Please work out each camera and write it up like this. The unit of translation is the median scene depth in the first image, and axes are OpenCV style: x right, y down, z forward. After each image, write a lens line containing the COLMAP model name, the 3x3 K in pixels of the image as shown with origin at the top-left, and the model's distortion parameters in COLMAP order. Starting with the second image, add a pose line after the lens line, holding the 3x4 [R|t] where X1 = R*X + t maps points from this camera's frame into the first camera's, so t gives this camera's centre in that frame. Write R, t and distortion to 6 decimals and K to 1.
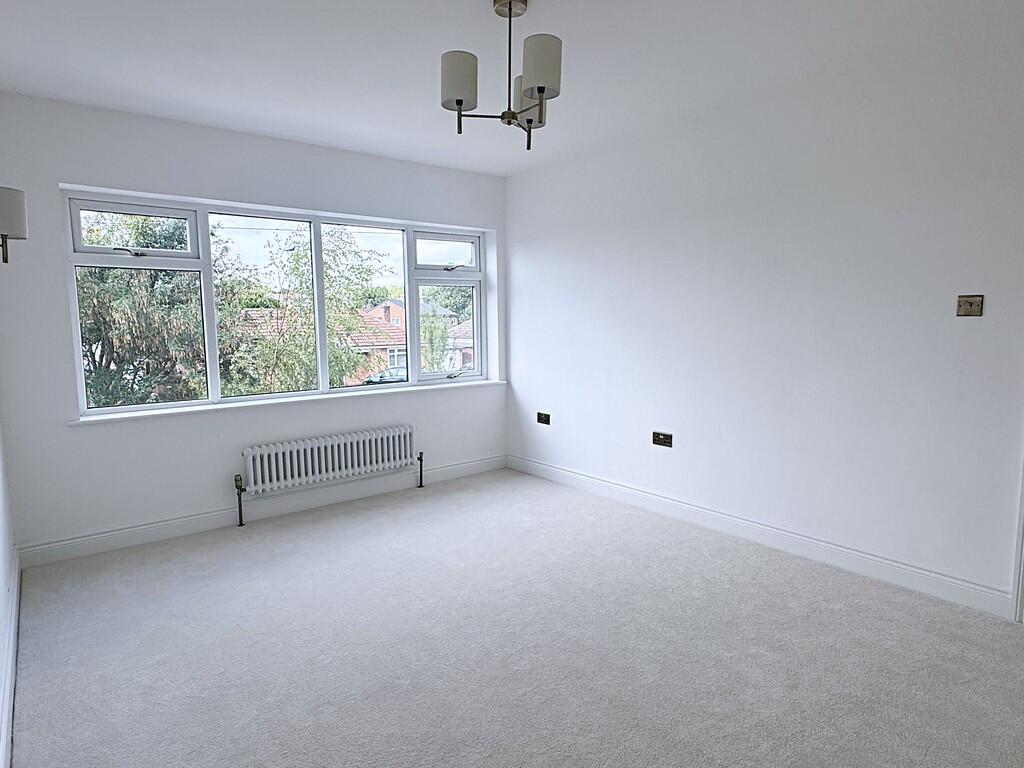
lens RADIAL K [[580.6, 0, 512.7], [0, 580.6, 378.2], [0, 0, 1]] dist [-0.009871, -0.000315]
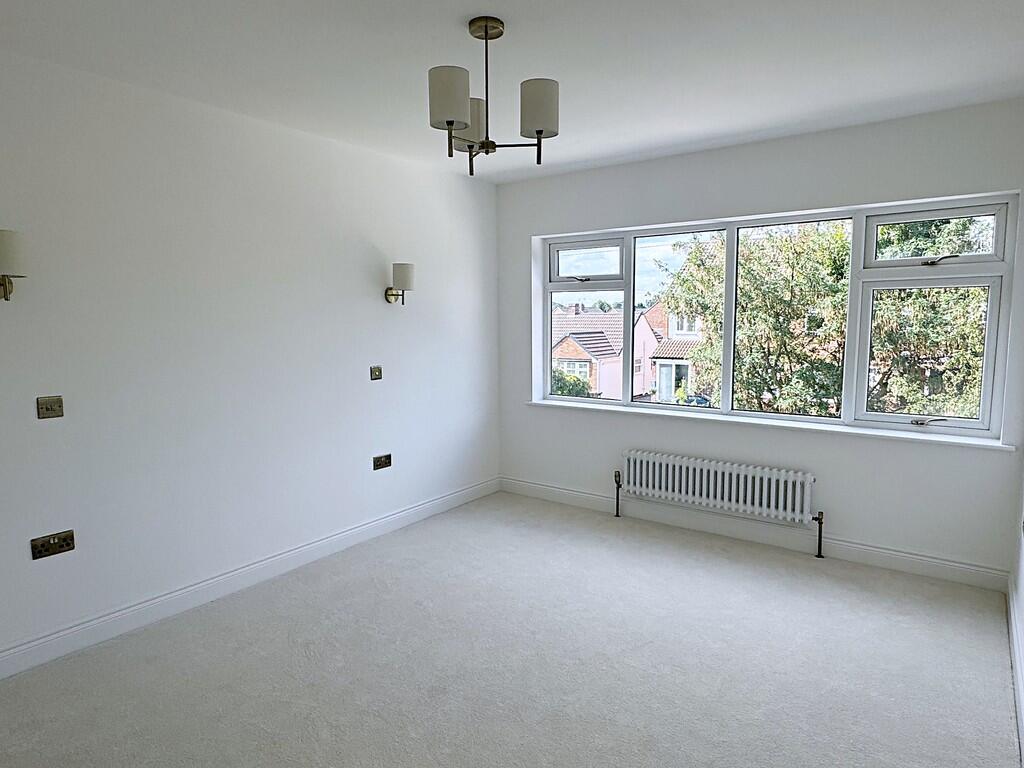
lens RADIAL K [[608.0, 0, 513.8], [0, 608.0, 388.9], [0, 0, 1]] dist [0.000616, 0.000547]
pose [[0.276502, 0.102605, -0.955520, 6.444175], [-0.113466, 0.990815, 0.073562, -0.600721], [0.954291, 0.088079, 0.285605, 5.127930]]
